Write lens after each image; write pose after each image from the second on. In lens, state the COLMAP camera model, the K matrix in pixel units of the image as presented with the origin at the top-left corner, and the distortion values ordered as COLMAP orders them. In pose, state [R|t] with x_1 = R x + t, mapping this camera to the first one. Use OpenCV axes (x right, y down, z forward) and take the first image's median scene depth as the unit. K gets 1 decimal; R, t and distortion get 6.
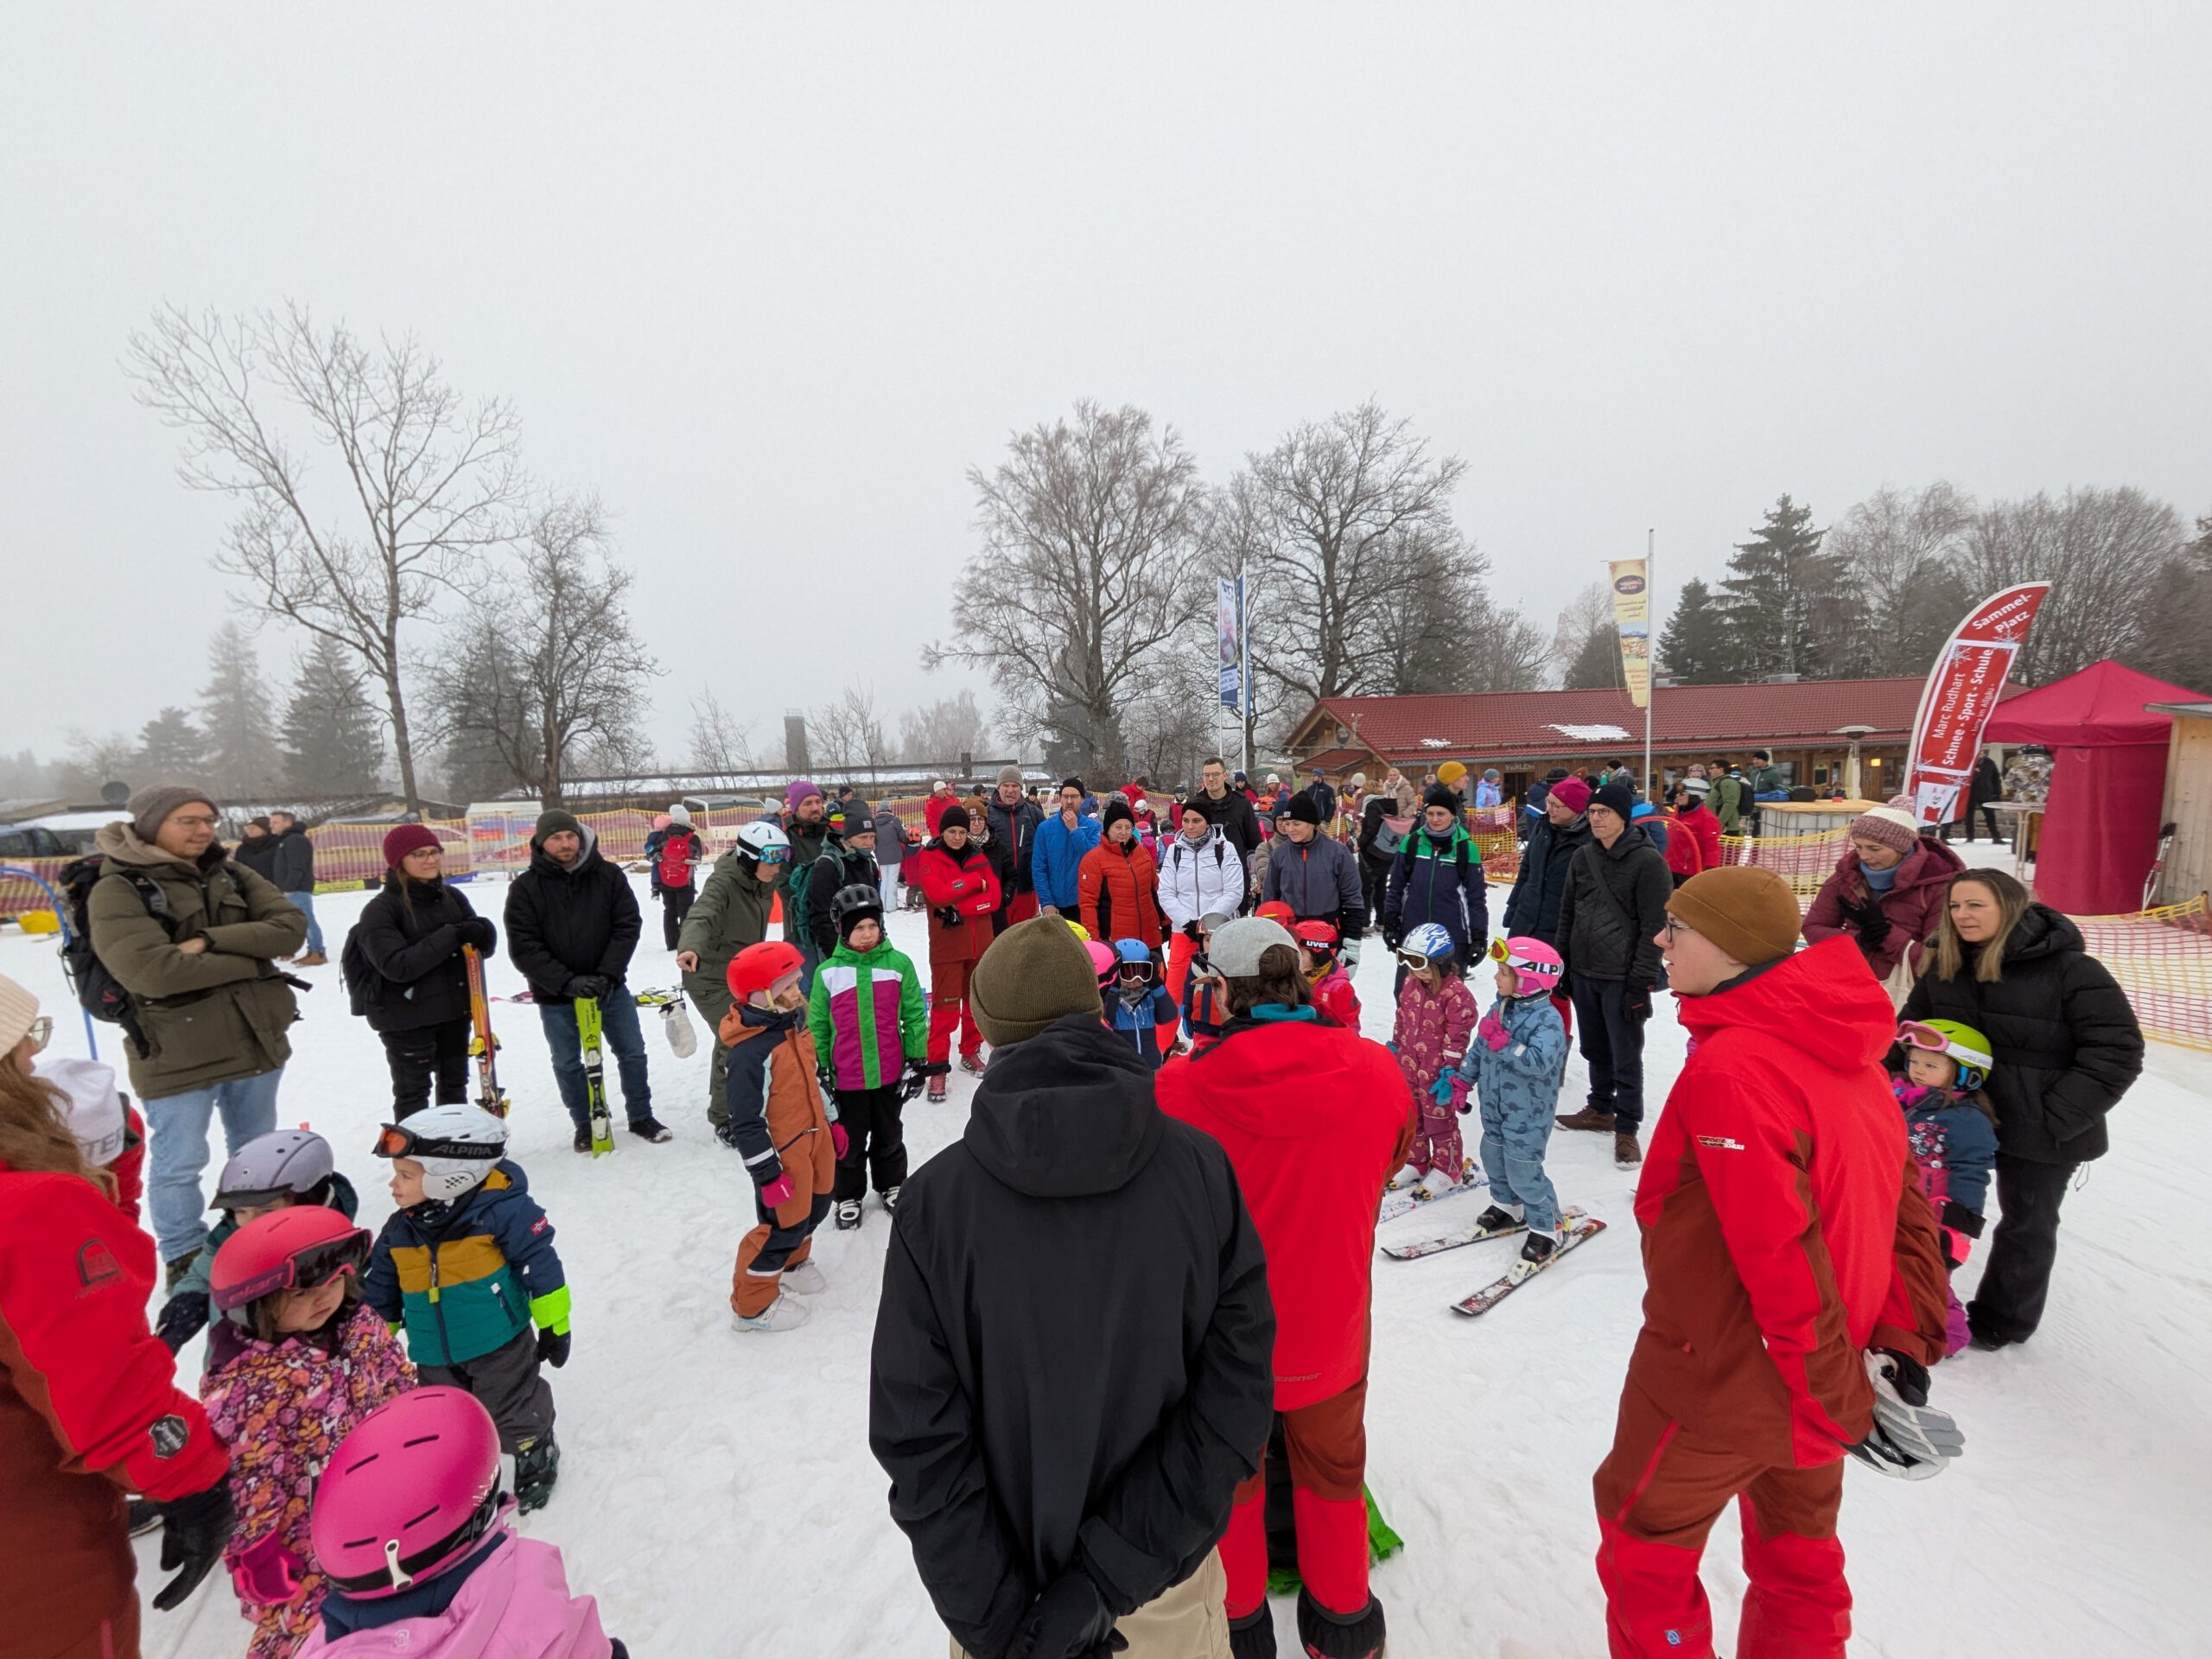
lens RADIAL K [[892.4, 0, 1102.0], [0, 892.4, 815.0], [0, 0, 1]] dist [0.019054, -0.000020]
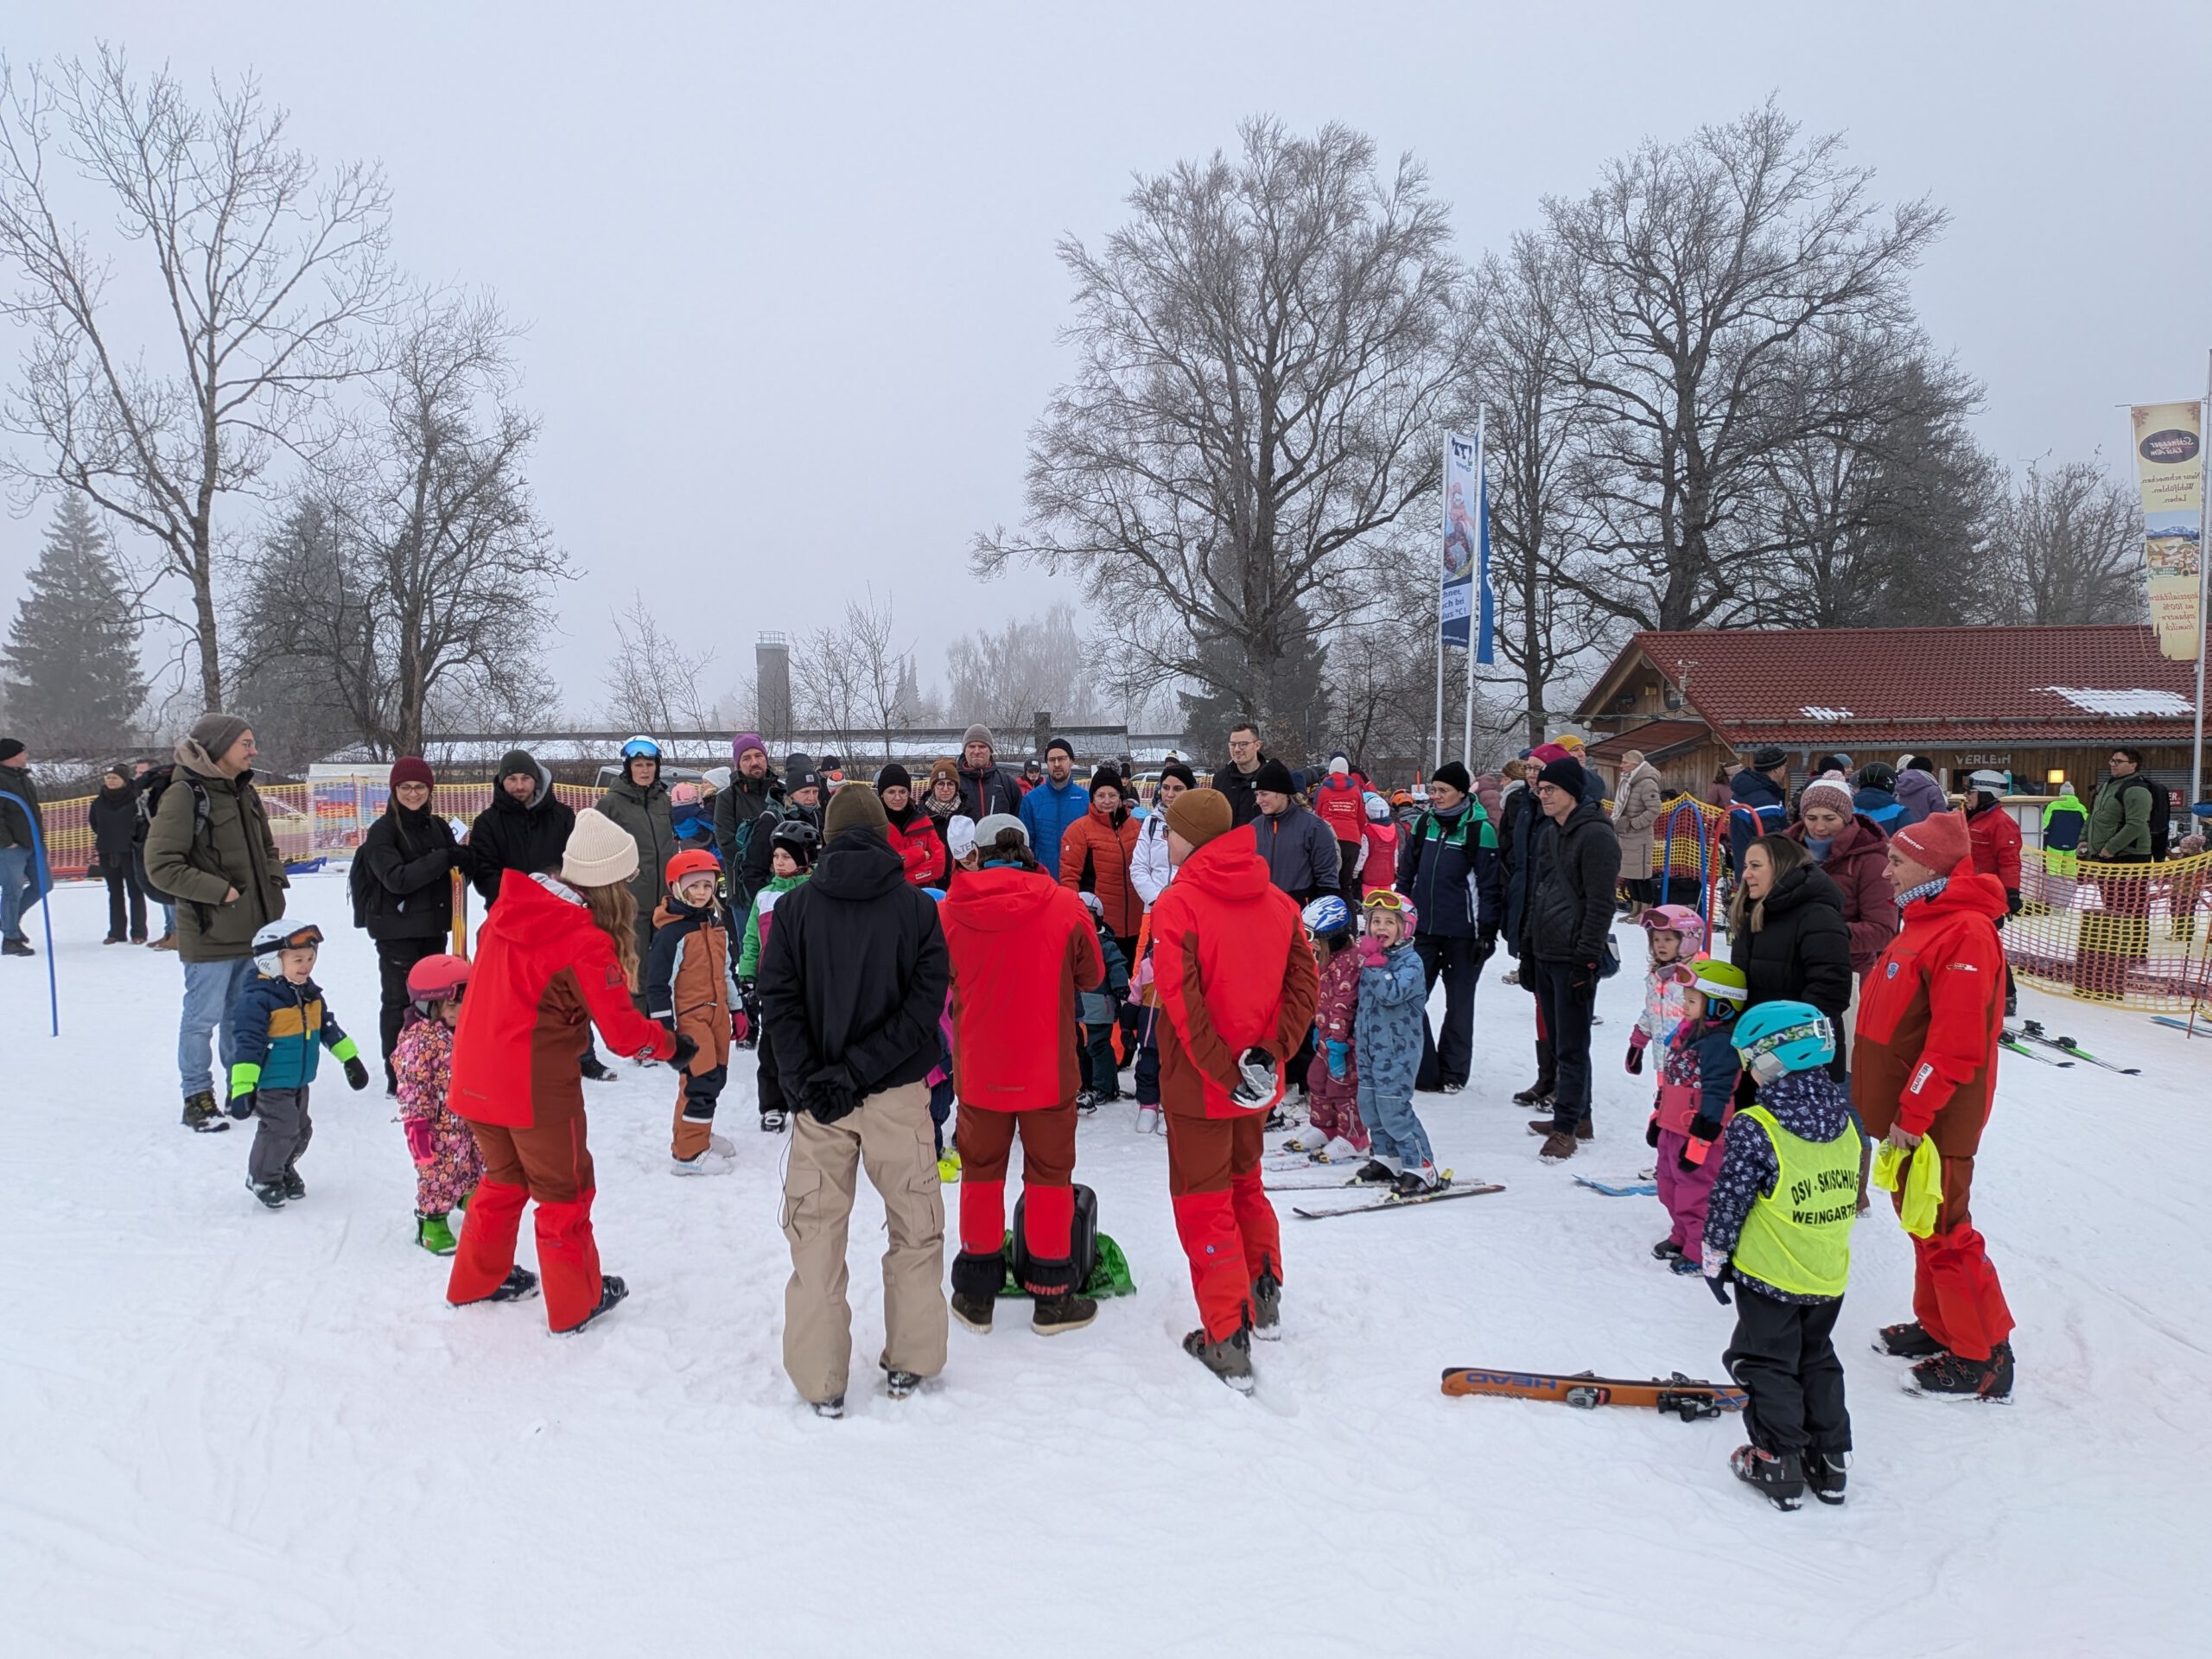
lens RADIAL K [[1853.3, 0, 1103.0], [0, 1853.3, 835.9], [0, 0, 1]] dist [0.091144, -0.063756]
pose [[0.987100, 0.036401, -0.155911, 0.093379], [-0.037621, 0.999280, -0.004874, 0.019657], [0.155622, 0.010677, 0.987759, -0.244981]]
